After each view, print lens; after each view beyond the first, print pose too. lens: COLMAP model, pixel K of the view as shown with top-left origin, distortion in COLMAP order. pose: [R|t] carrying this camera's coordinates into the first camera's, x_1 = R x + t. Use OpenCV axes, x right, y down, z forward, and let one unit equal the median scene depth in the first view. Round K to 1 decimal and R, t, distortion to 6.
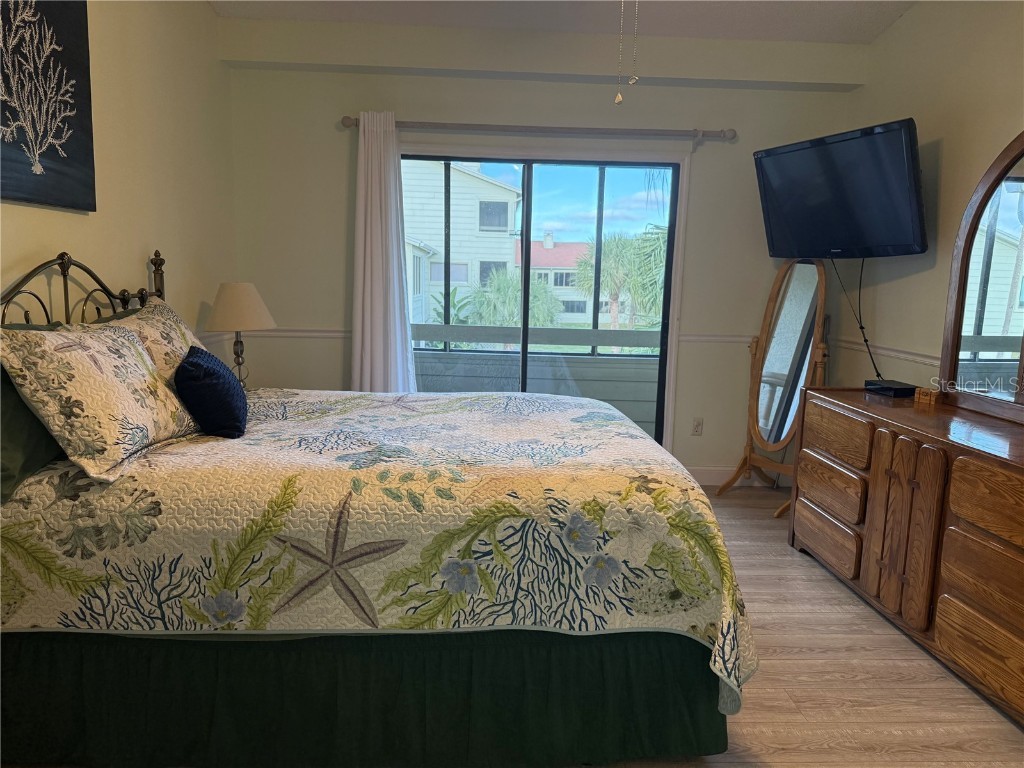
lens RADIAL K [[720.8, 0, 513.8], [0, 720.8, 386.3], [0, 0, 1]] dist [0.055802, -0.052224]
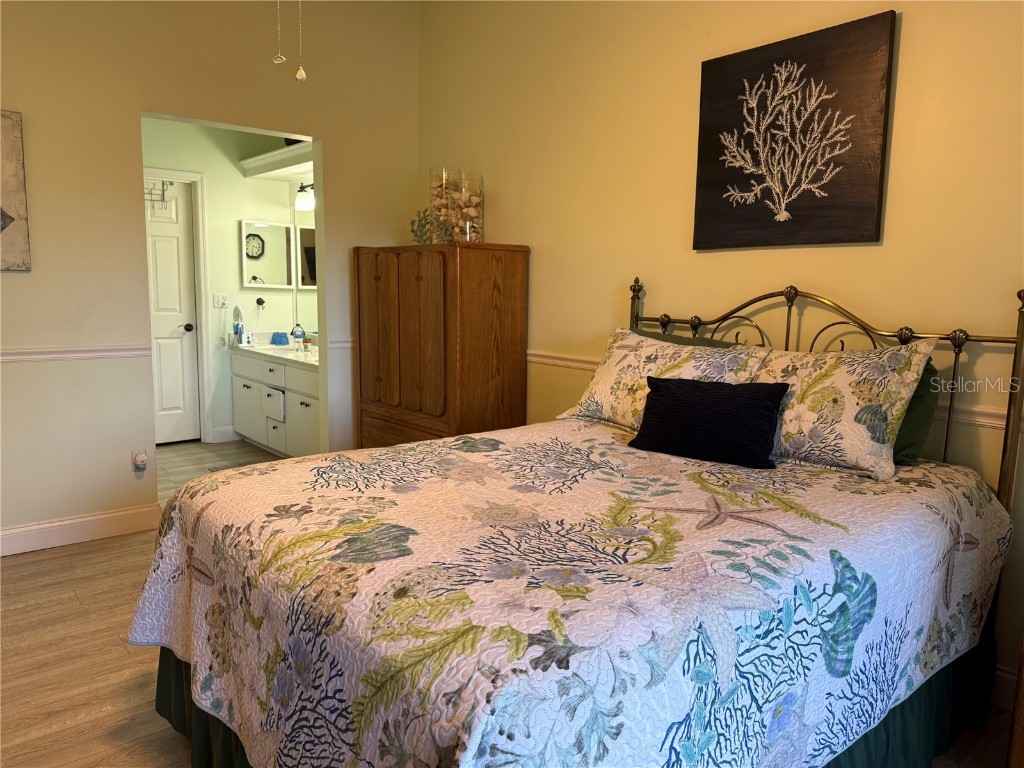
lens RADIAL K [[717.5, 0, 510.8], [0, 717.5, 386.5], [0, 0, 1]] dist [0.118838, -0.187017]
pose [[-0.789206, 0.044284, -0.612530, 0.441088], [-0.130170, 0.962672, 0.237313, -0.256308], [0.600174, 0.267022, -0.753983, 1.713587]]
